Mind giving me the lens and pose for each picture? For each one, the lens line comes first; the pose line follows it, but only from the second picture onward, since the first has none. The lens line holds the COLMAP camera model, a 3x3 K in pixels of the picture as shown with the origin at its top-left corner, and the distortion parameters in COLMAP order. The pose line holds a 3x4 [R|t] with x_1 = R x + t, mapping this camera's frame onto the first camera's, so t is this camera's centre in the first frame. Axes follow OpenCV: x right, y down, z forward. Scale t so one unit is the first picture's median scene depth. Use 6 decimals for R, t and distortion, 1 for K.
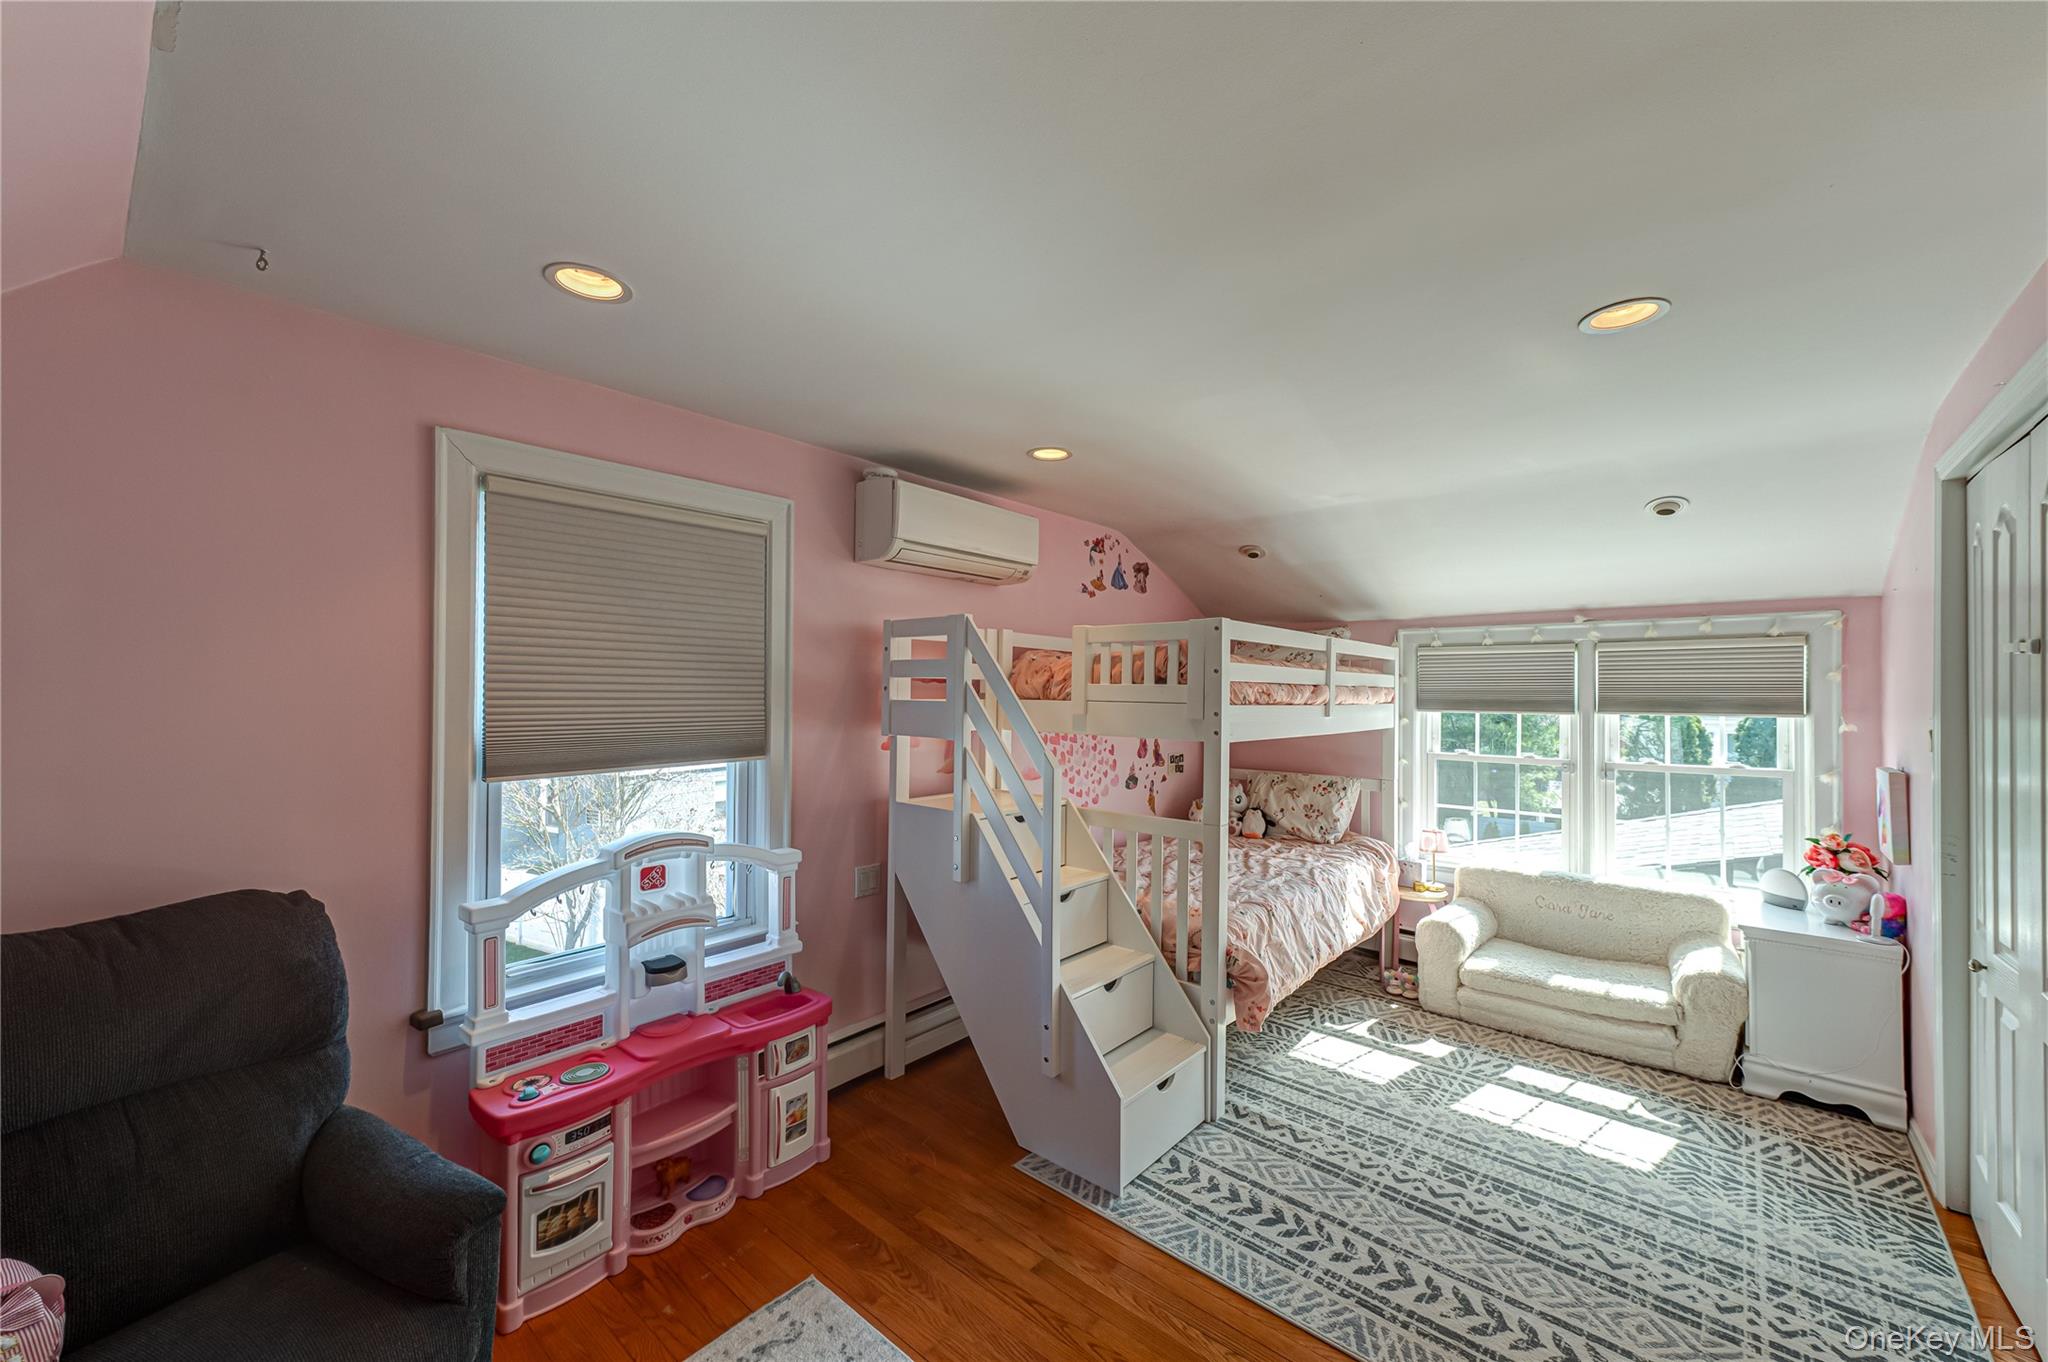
lens RADIAL K [[787.6, 0, 1030.8], [0, 787.6, 690.6], [0, 0, 1]] dist [0.017279, -0.000131]
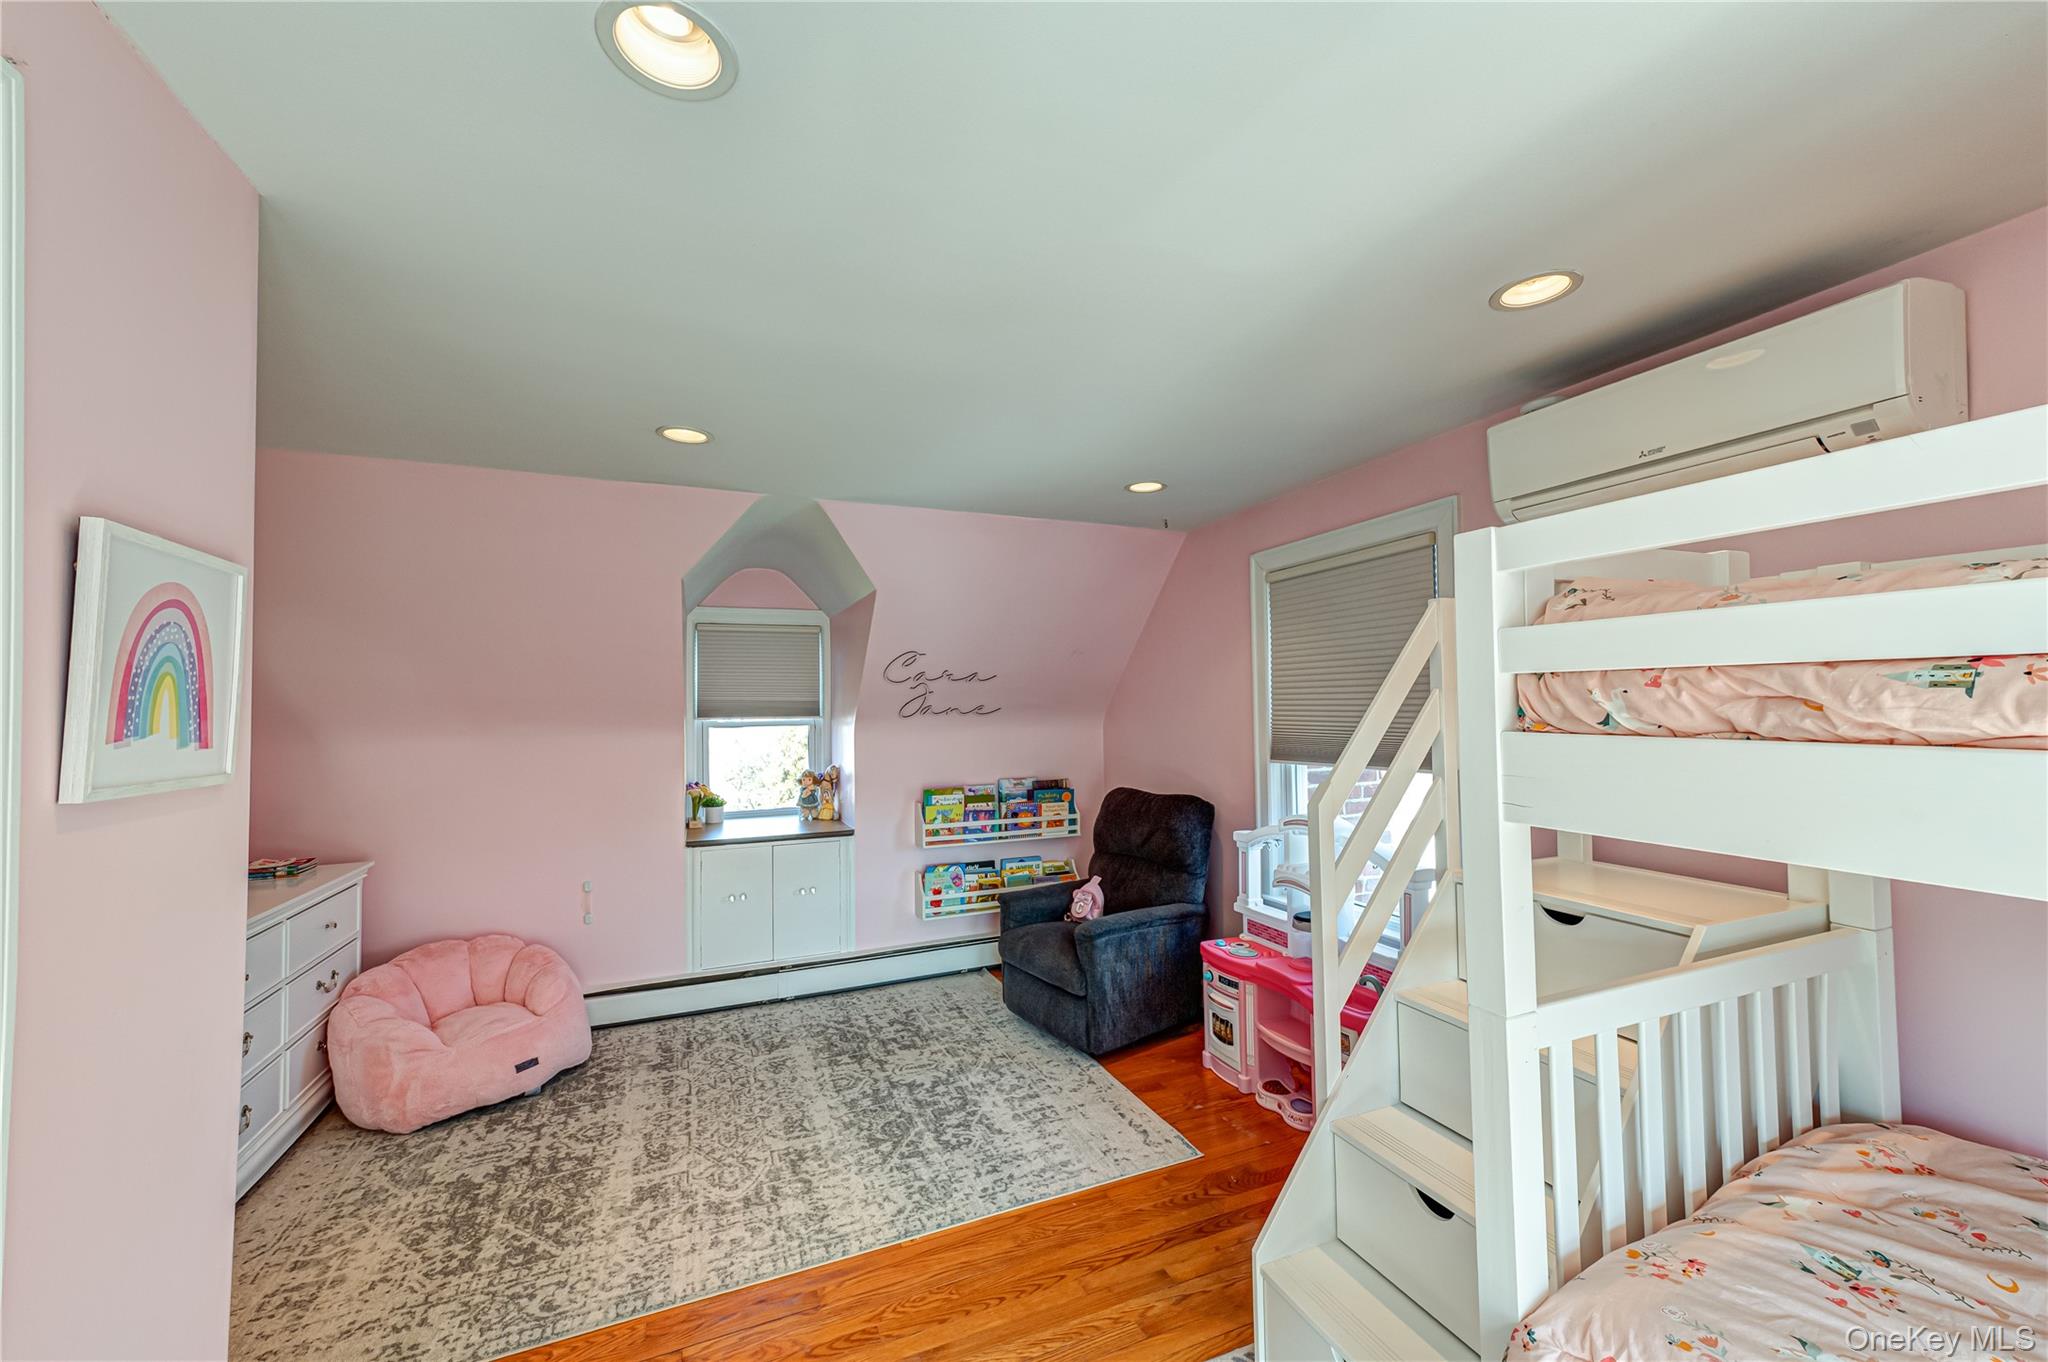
lens RADIAL K [[787.6, 0, 1030.8], [0, 787.6, 690.6], [0, 0, 1]] dist [0.017279, -0.000131]
pose [[-0.441006, -0.020574, -0.897268, 1.034754], [0.010516, 0.999550, -0.028088, 0.010214], [0.897442, -0.021822, -0.440591, 1.343017]]
